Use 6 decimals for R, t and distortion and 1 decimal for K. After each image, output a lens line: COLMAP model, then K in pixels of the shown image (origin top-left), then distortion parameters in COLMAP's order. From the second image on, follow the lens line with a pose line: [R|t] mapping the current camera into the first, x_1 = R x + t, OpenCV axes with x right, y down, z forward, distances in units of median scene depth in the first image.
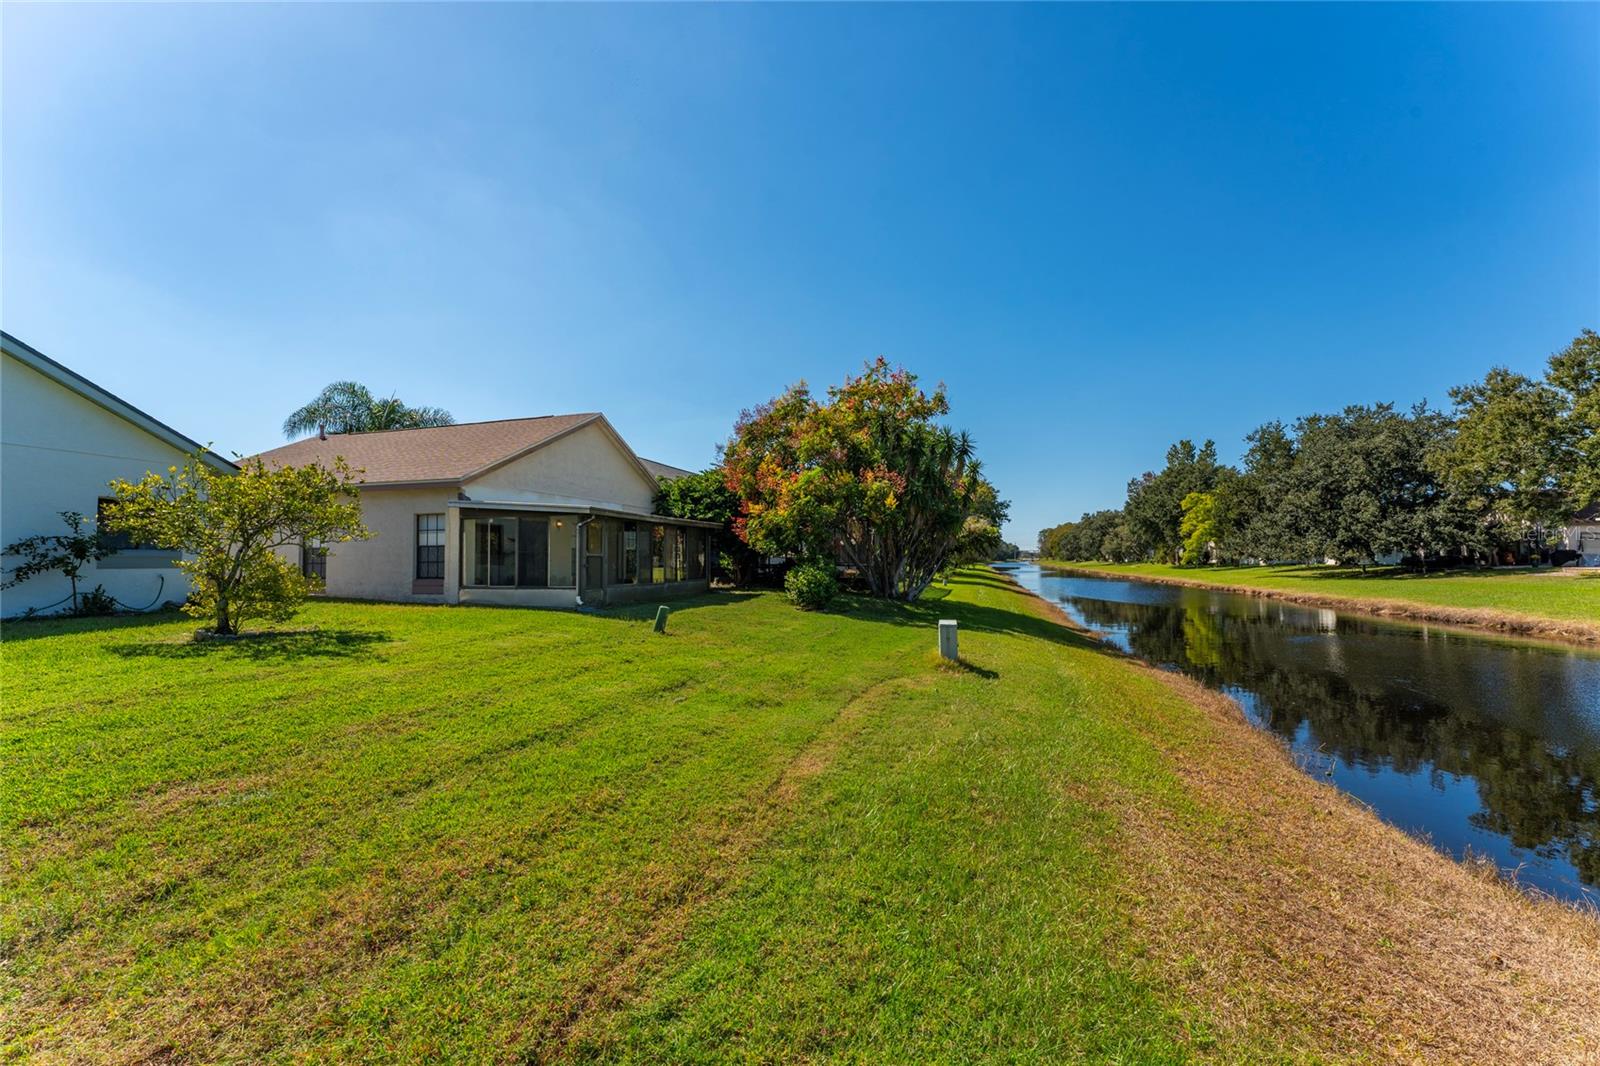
lens RADIAL K [[638.7, 0, 794.3], [0, 638.7, 539.7], [0, 0, 1]] dist [0.004011, -0.000498]
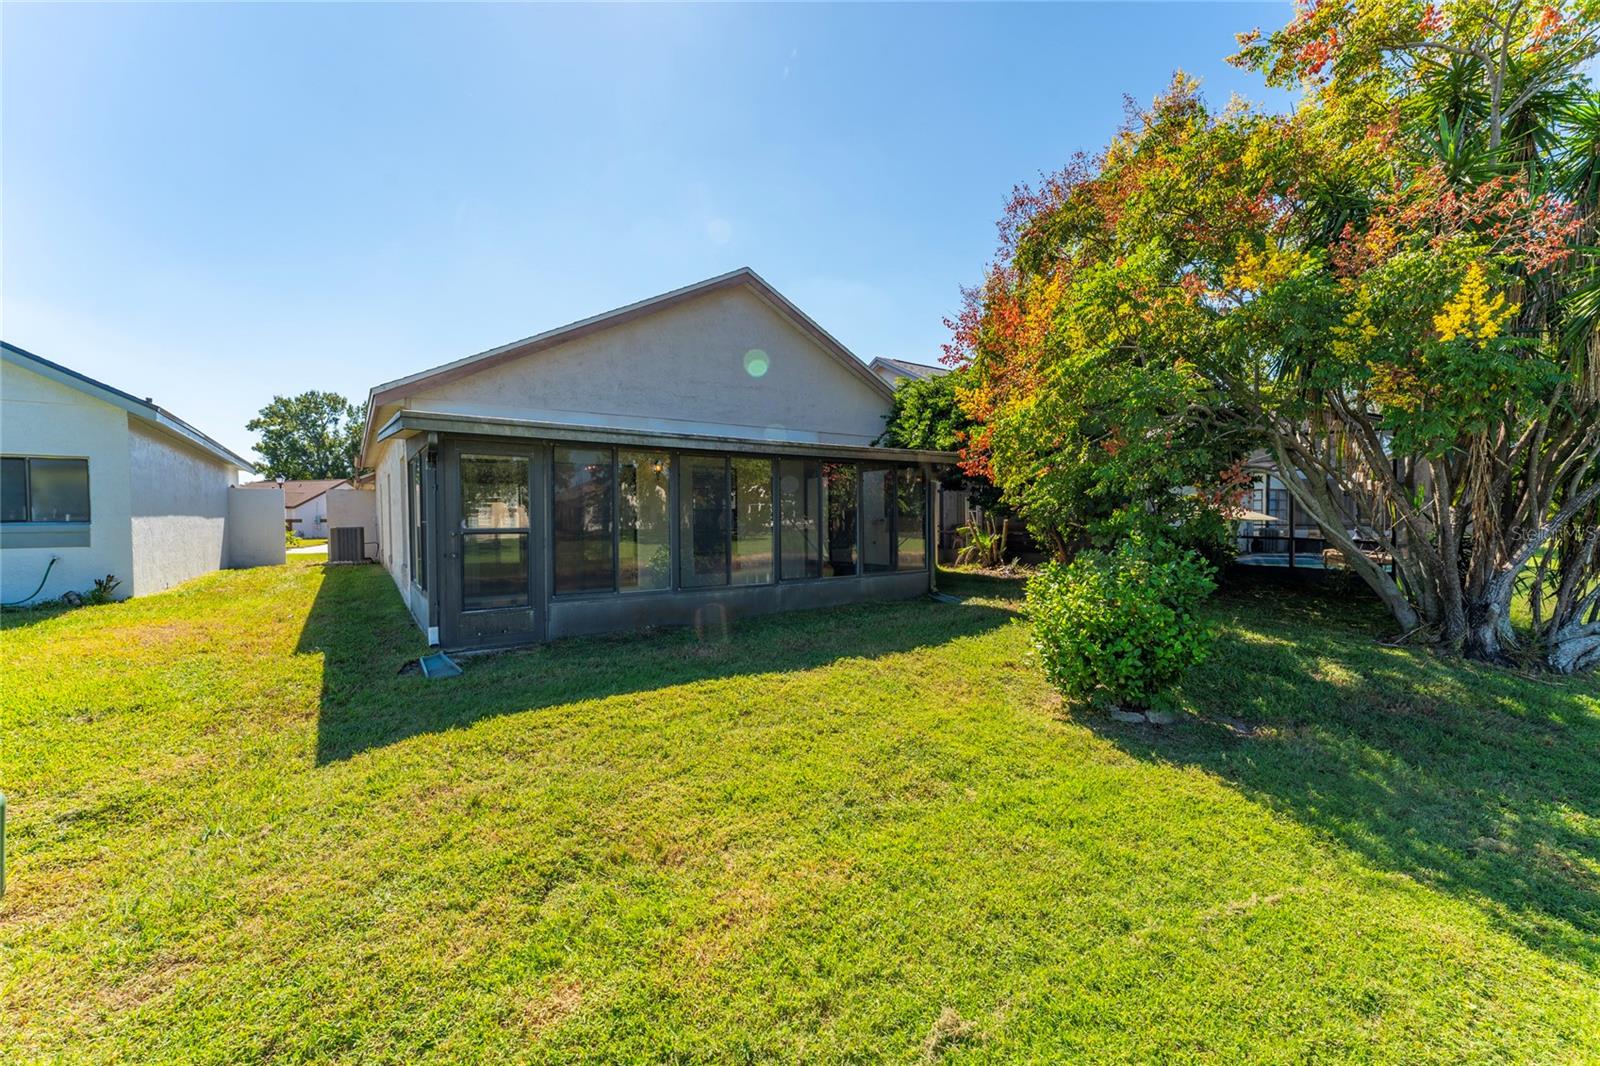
lens RADIAL K [[638.7, 0, 813.1], [0, 638.7, 529.8], [0, 0, 1]] dist [0.004011, -0.000498]
pose [[0.793717, 0.013272, -0.608142, 0.082488], [0.025243, 0.998182, 0.054730, 0.002277], [0.607763, -0.058792, 0.791939, 0.547372]]
